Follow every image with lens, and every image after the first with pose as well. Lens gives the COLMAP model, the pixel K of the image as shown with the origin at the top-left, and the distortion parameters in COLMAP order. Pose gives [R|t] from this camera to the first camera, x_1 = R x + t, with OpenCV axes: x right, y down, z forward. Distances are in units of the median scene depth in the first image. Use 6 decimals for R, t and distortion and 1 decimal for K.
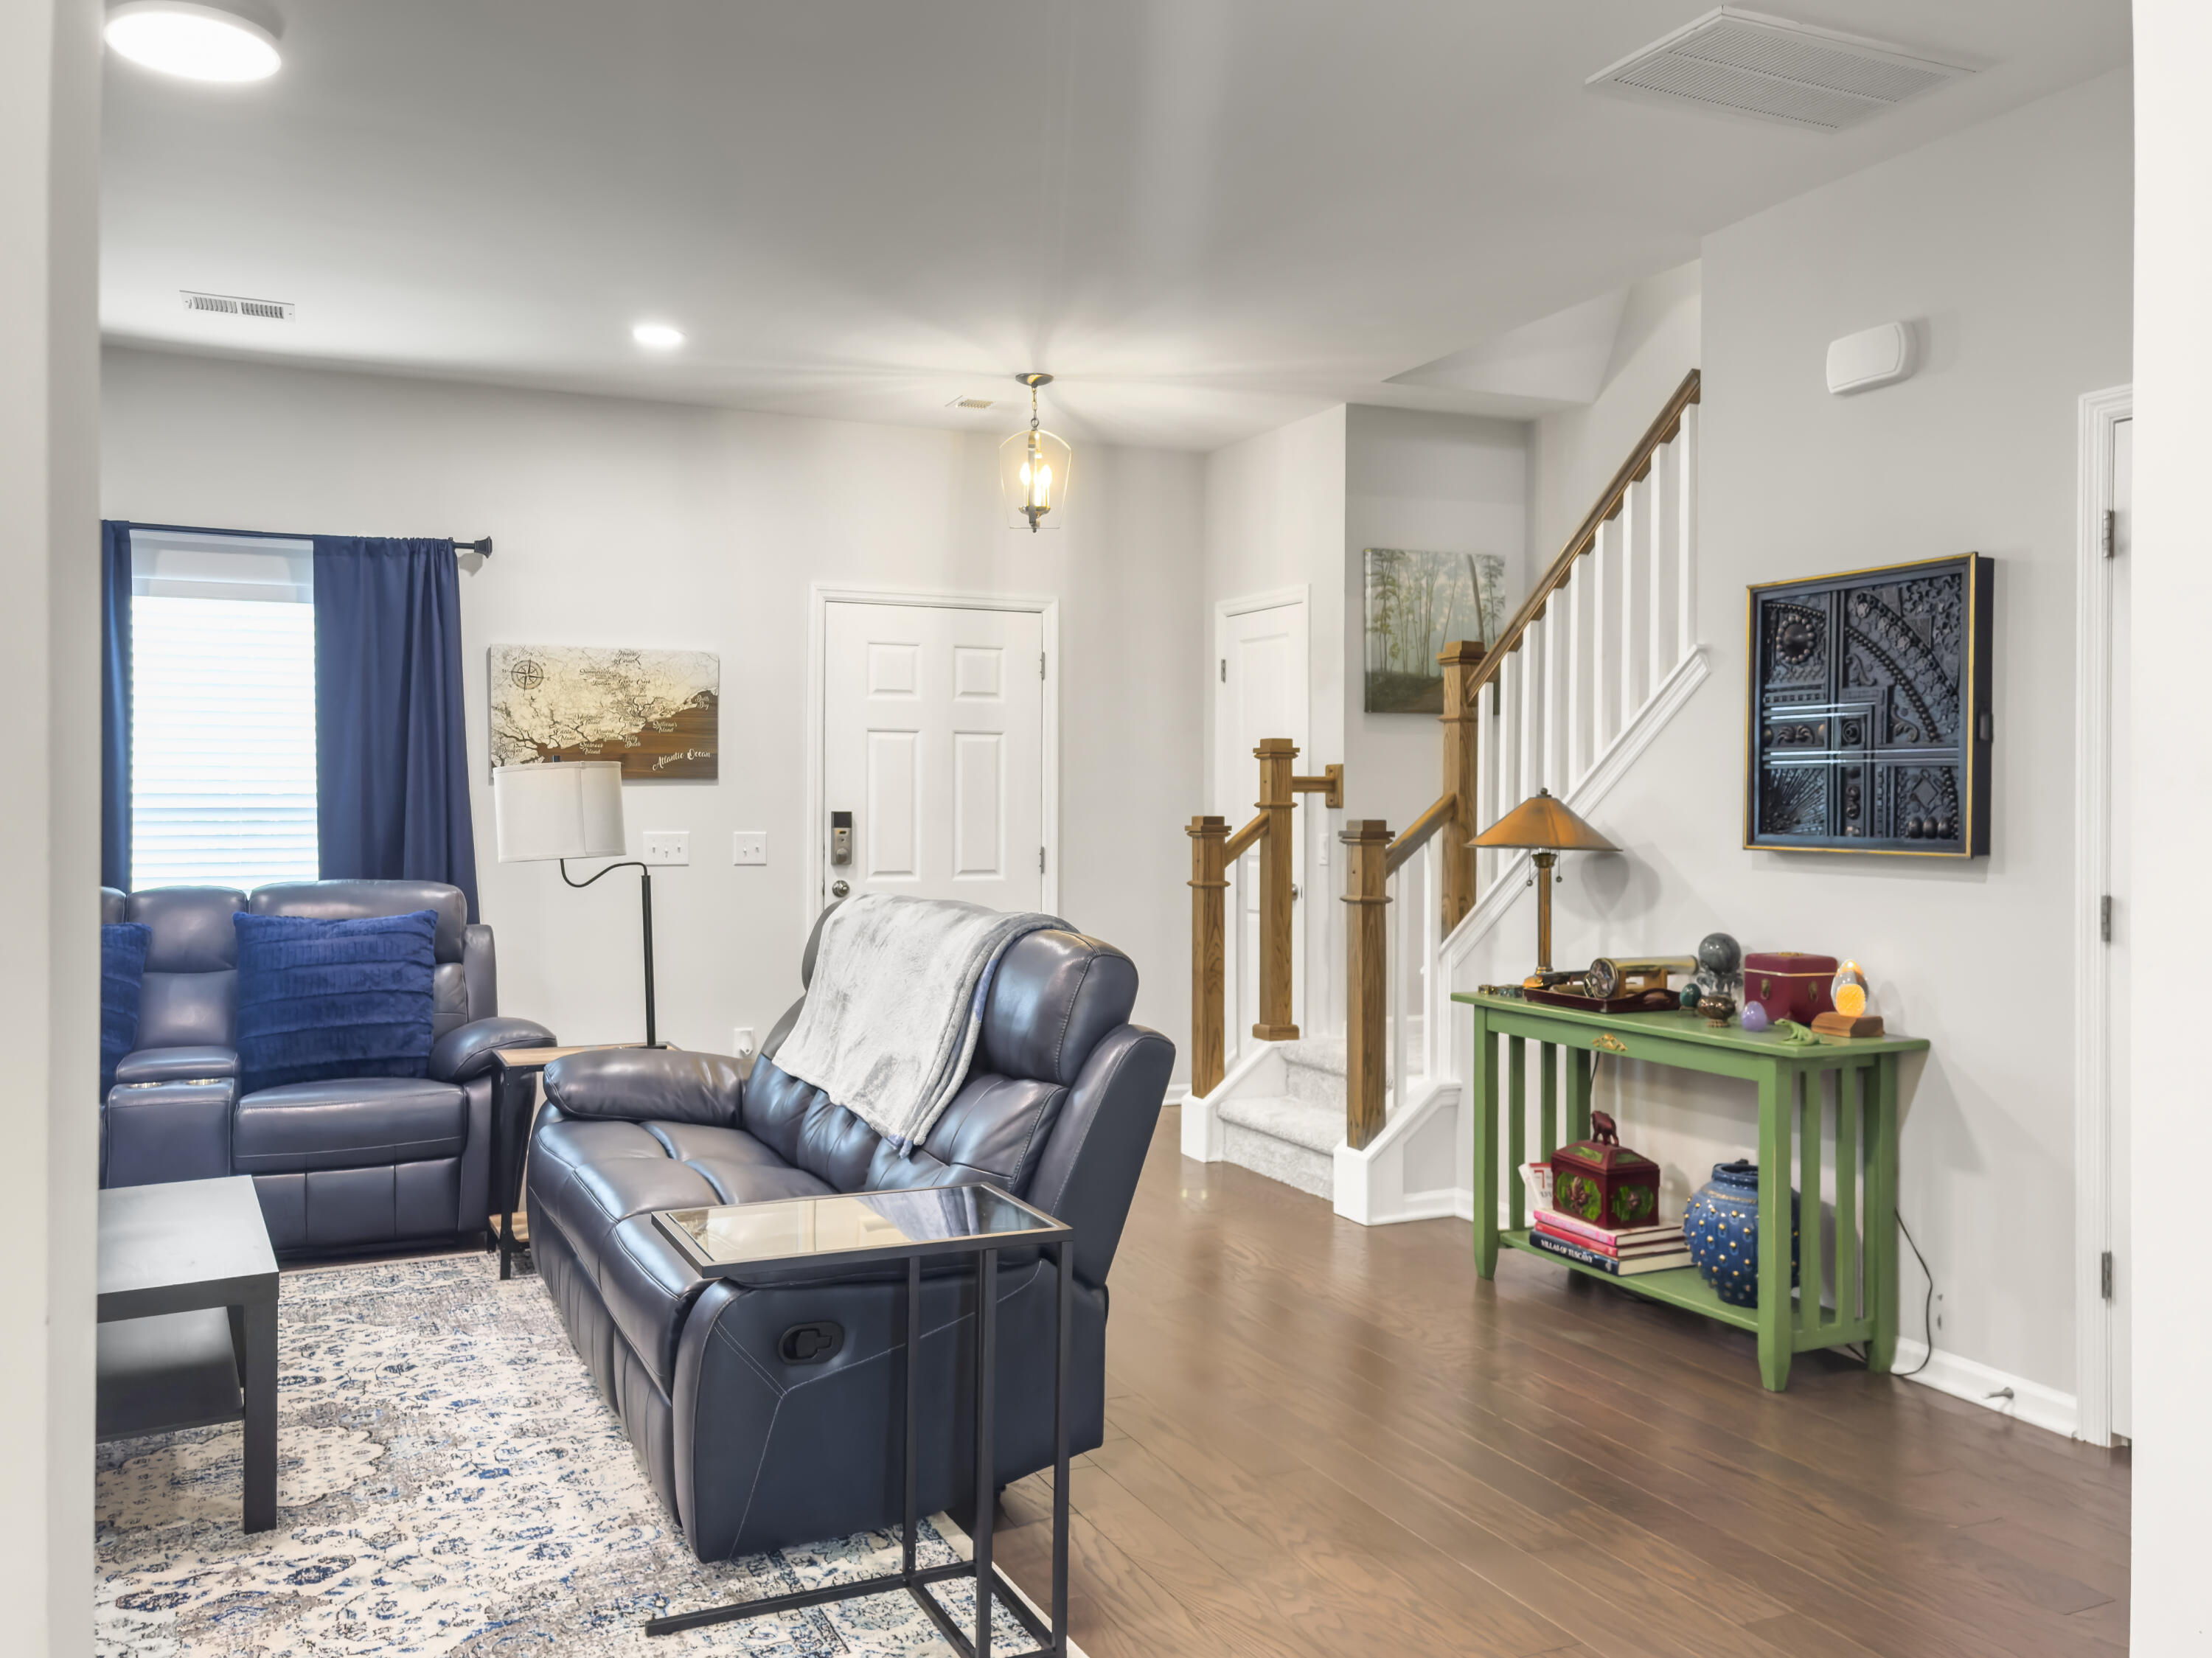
lens RADIAL K [[1733.1, 0, 1140.2], [0, 1733.1, 817.1], [0, 0, 1]] dist [0.029390, 0.000683]
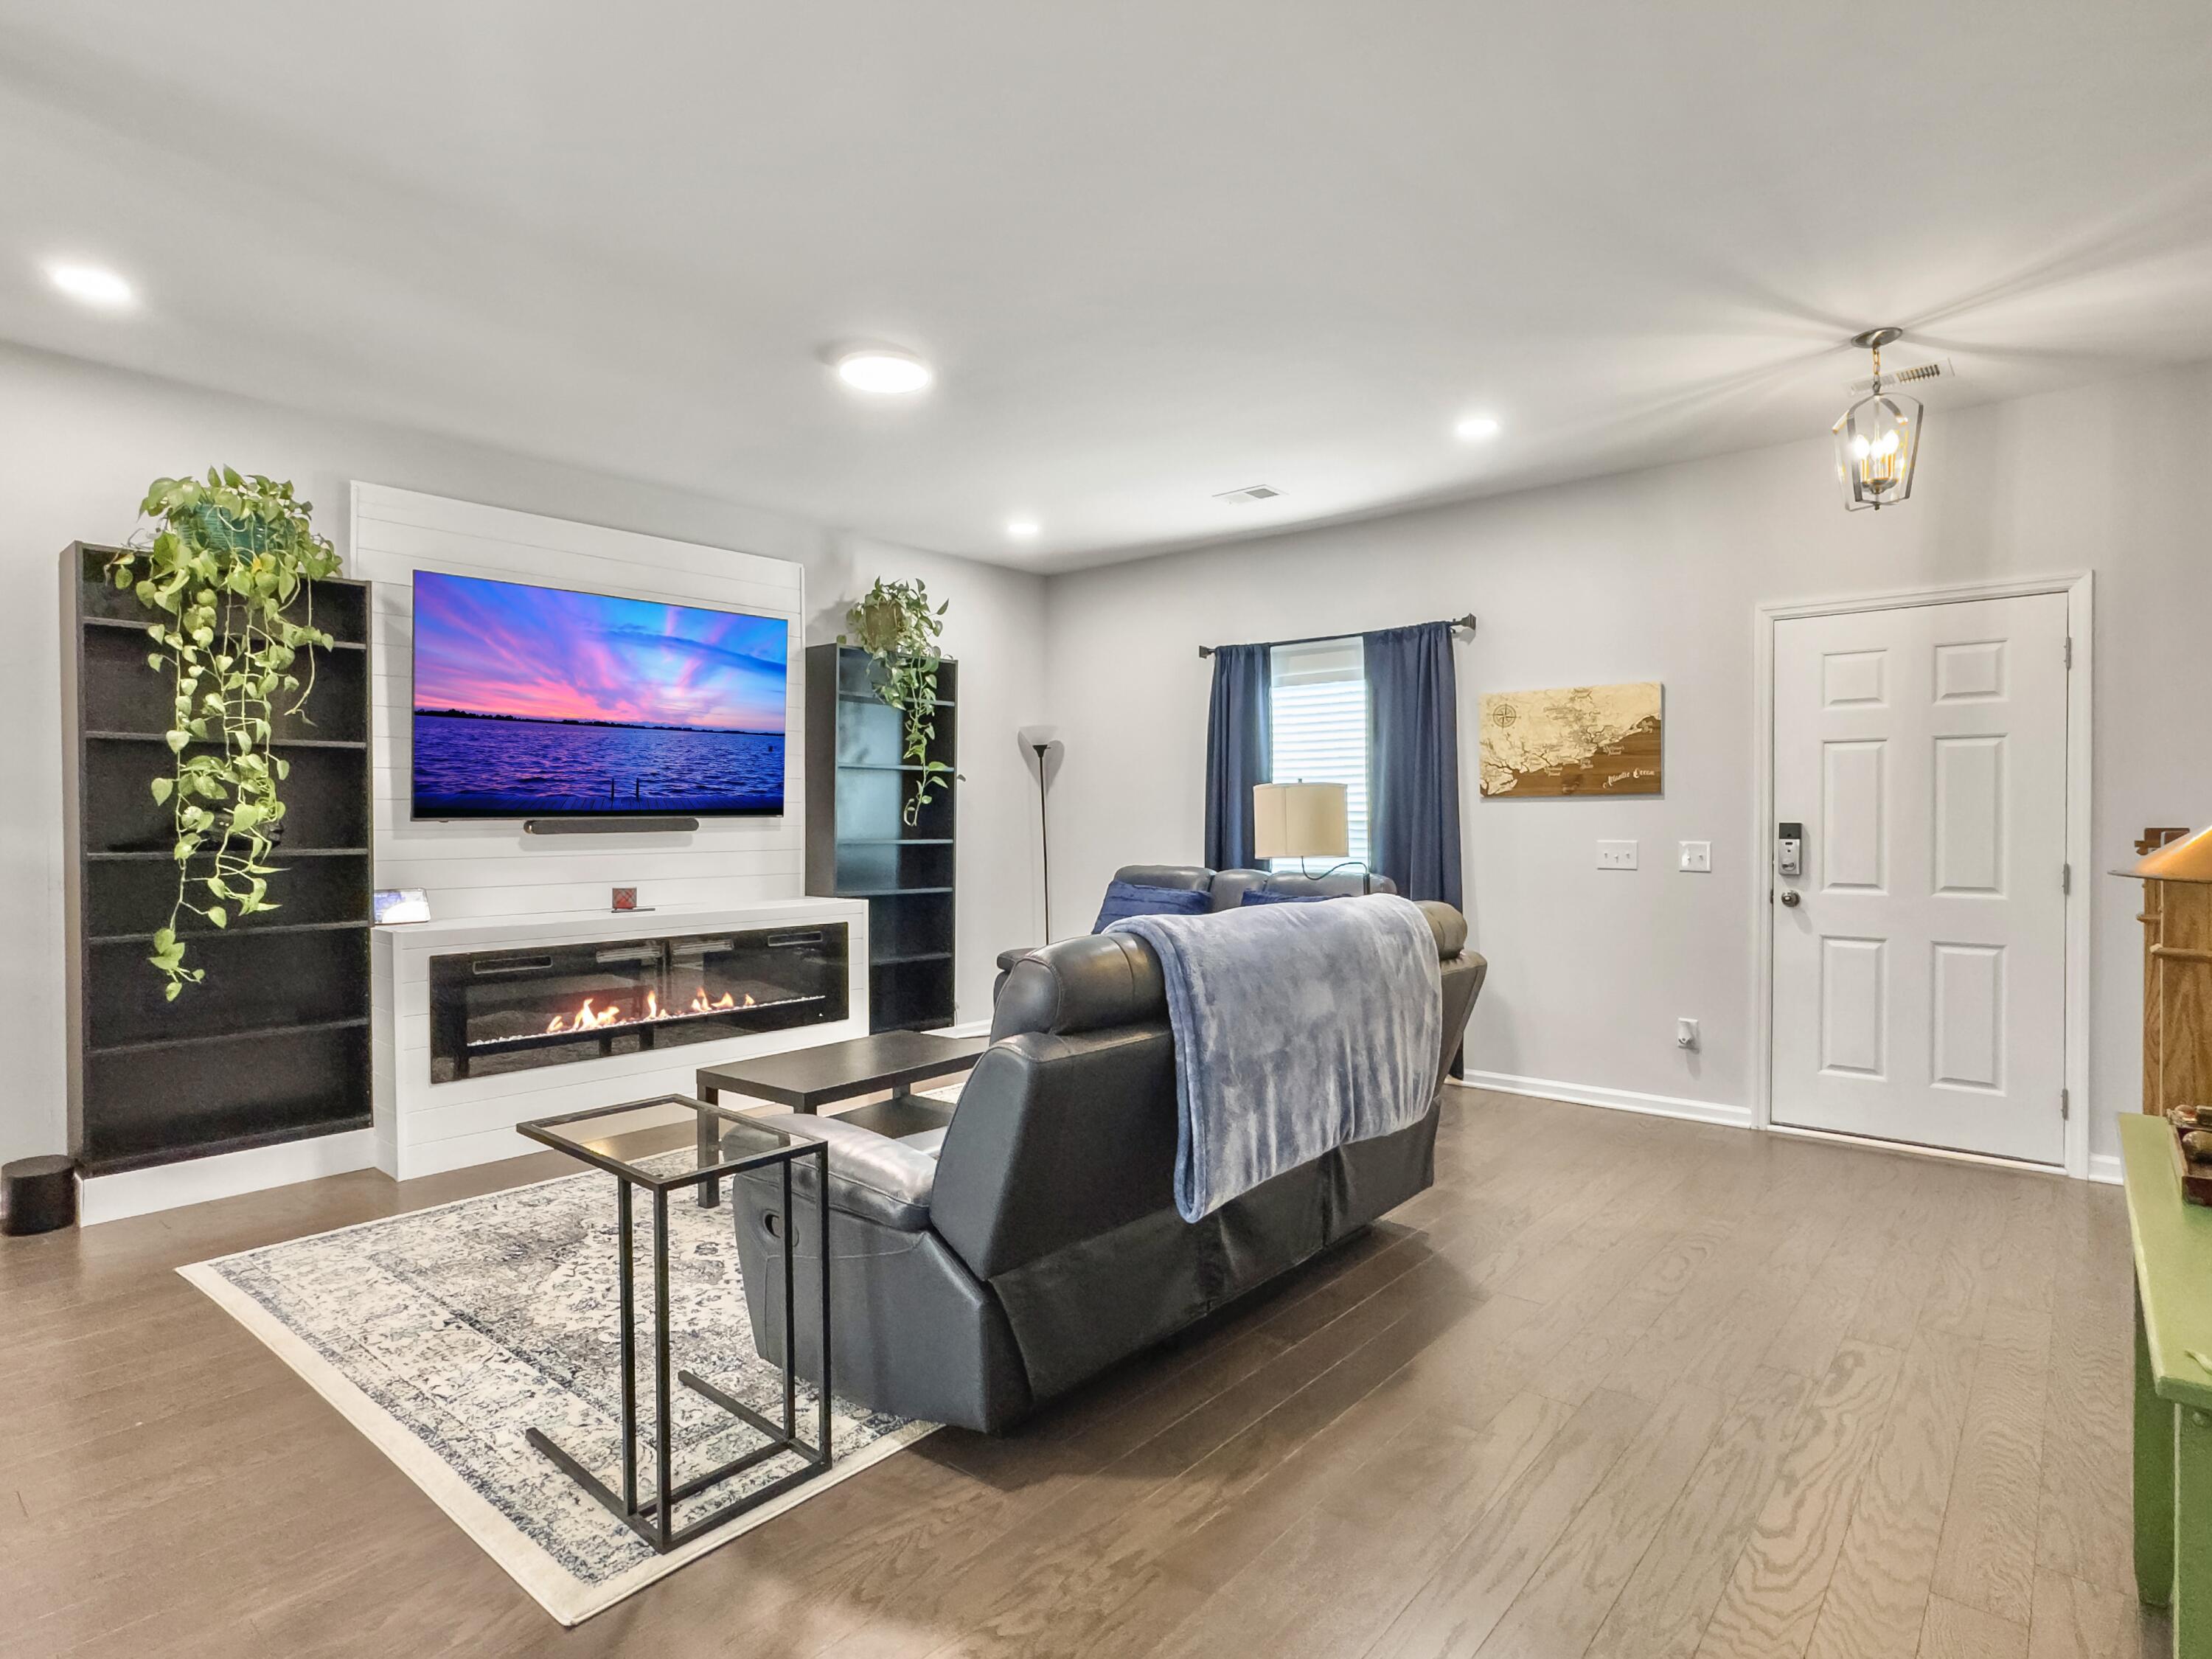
lens RADIAL K [[1179.4, 0, 1128.4], [0, 1179.4, 830.8], [0, 0, 1]] dist [-0.035971, 0.010460]
pose [[0.411594, 0.004397, -0.911357, 0.368797], [-0.004776, 0.999985, 0.002667, 0.001802], [0.911355, 0.003255, 0.411609, 0.453043]]
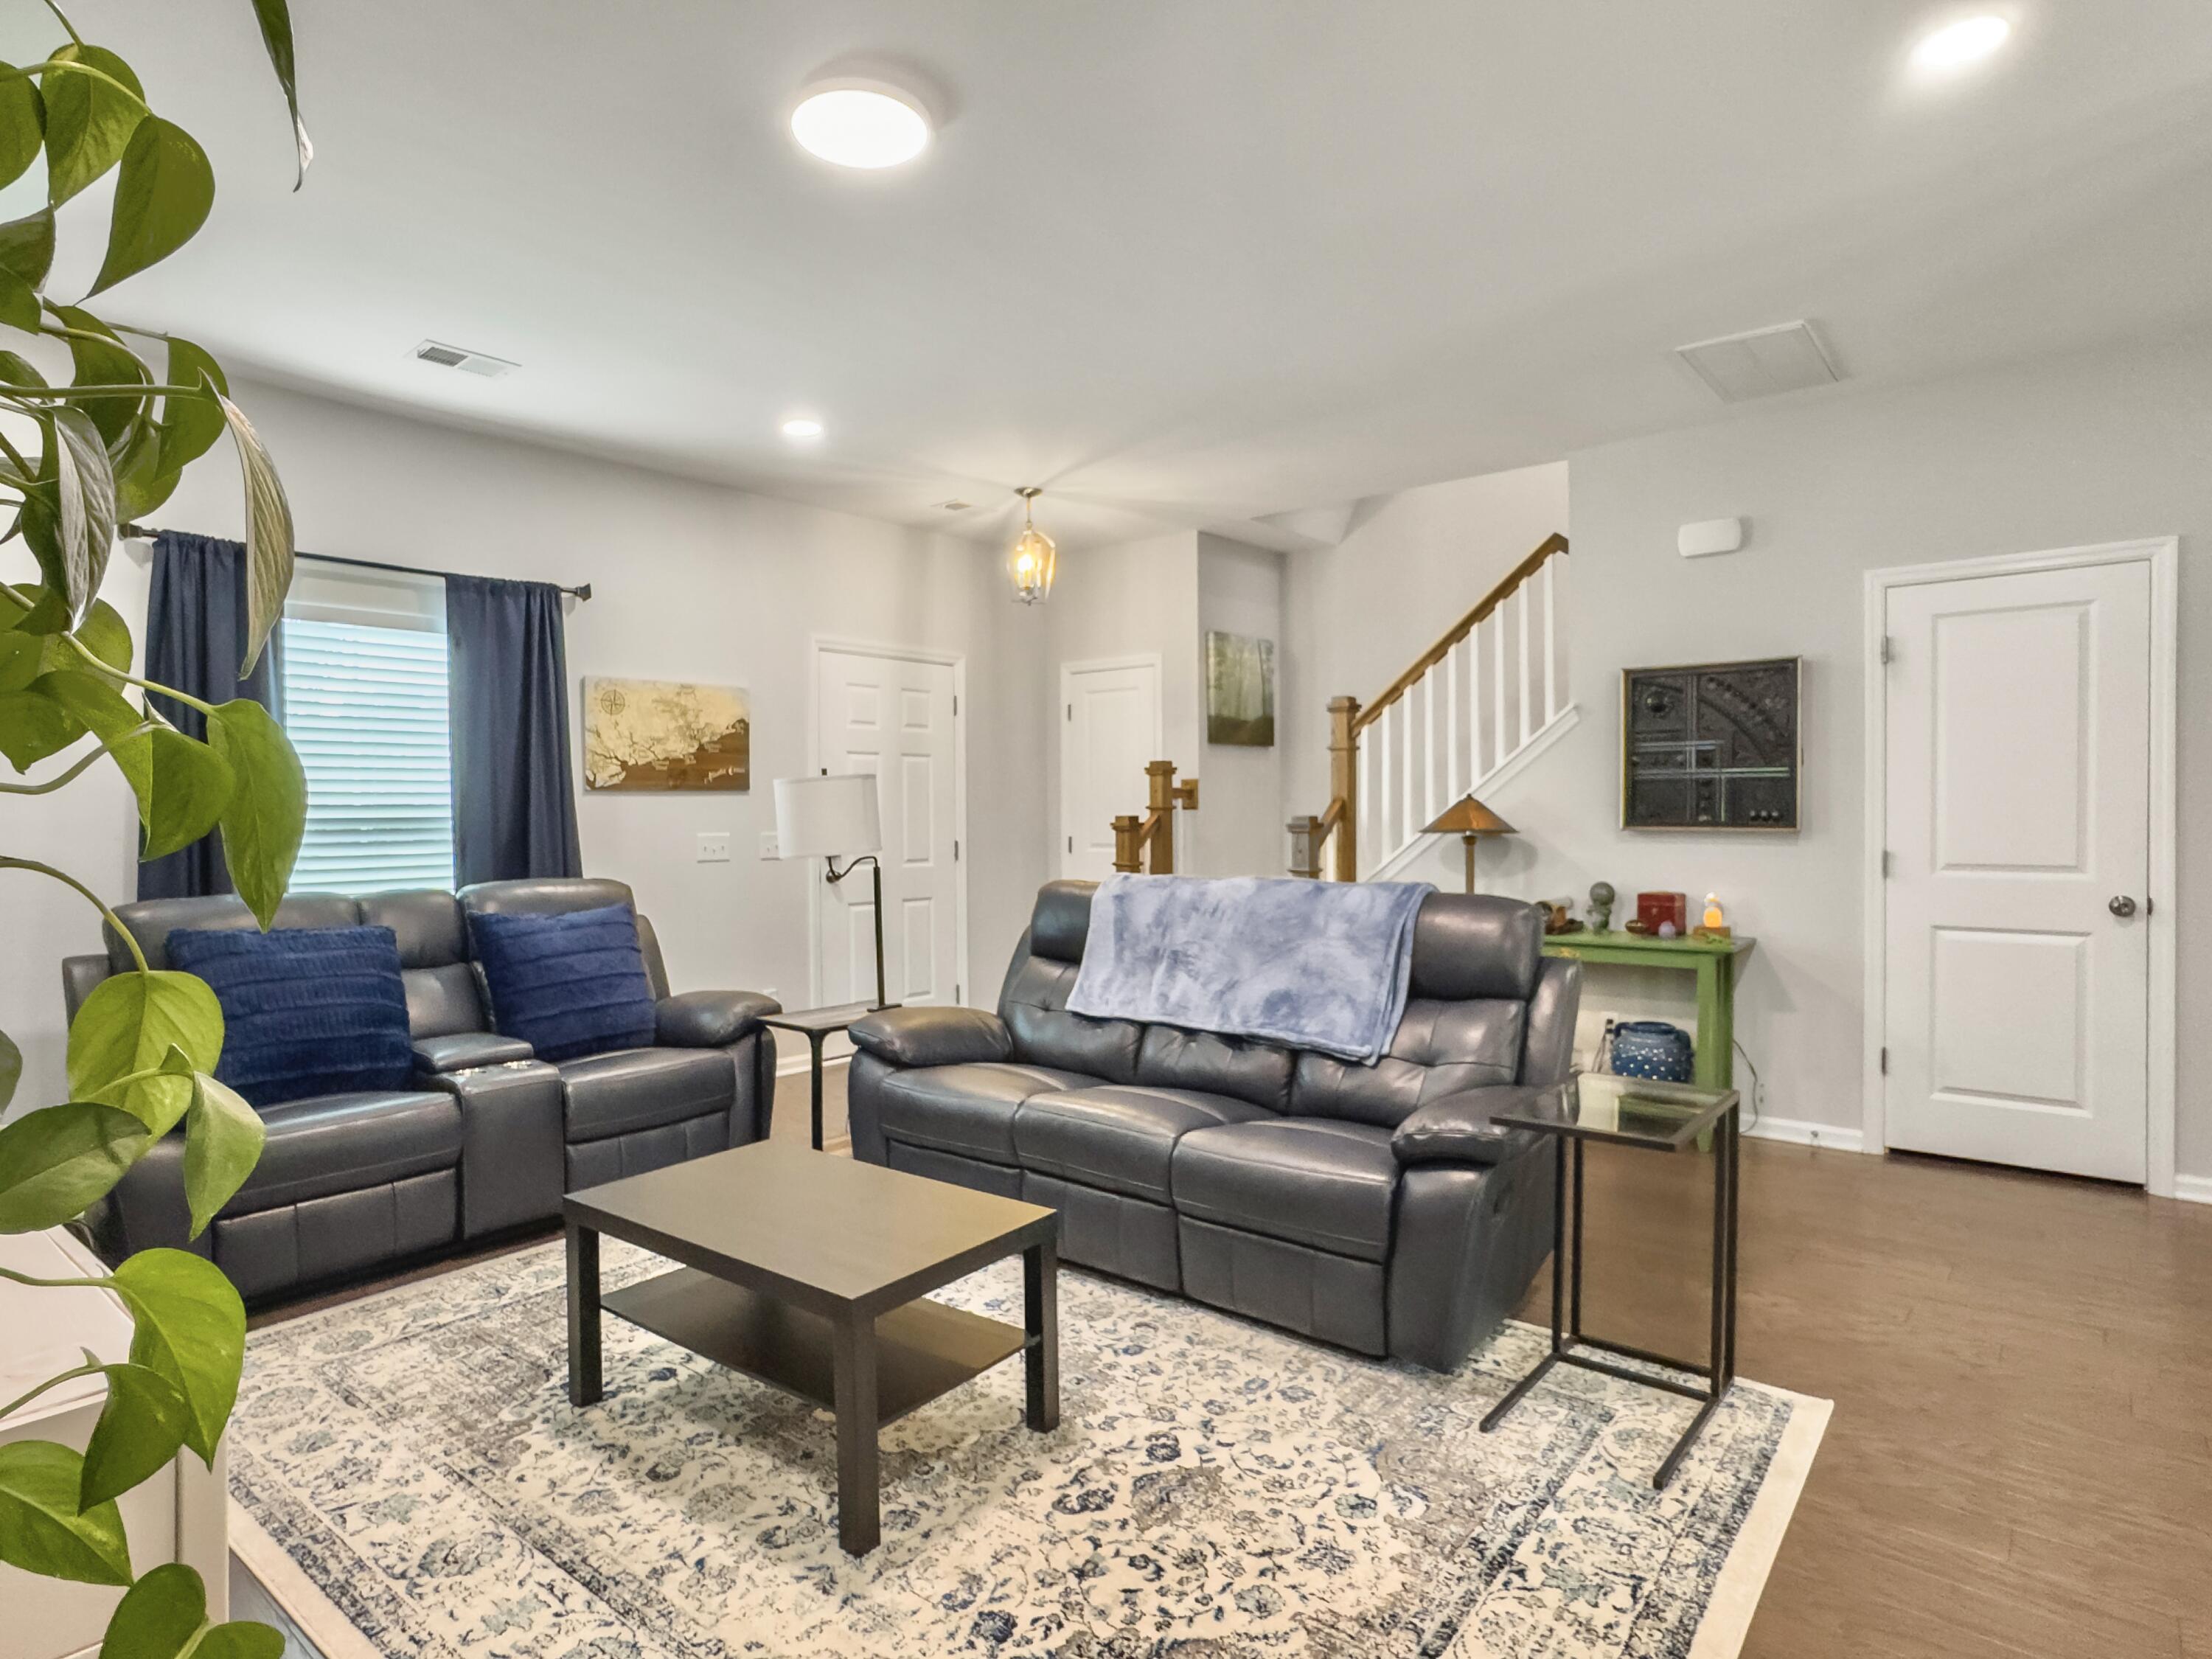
lens RADIAL K [[1179.4, 0, 1111.2], [0, 1179.4, 844.3], [0, 0, 1]] dist [-0.035971, 0.010460]
pose [[0.910780, -0.021798, 0.412315, -0.430599], [0.012466, 0.999602, 0.025310, -0.001600], [-0.412703, -0.017912, 0.910690, 0.154577]]
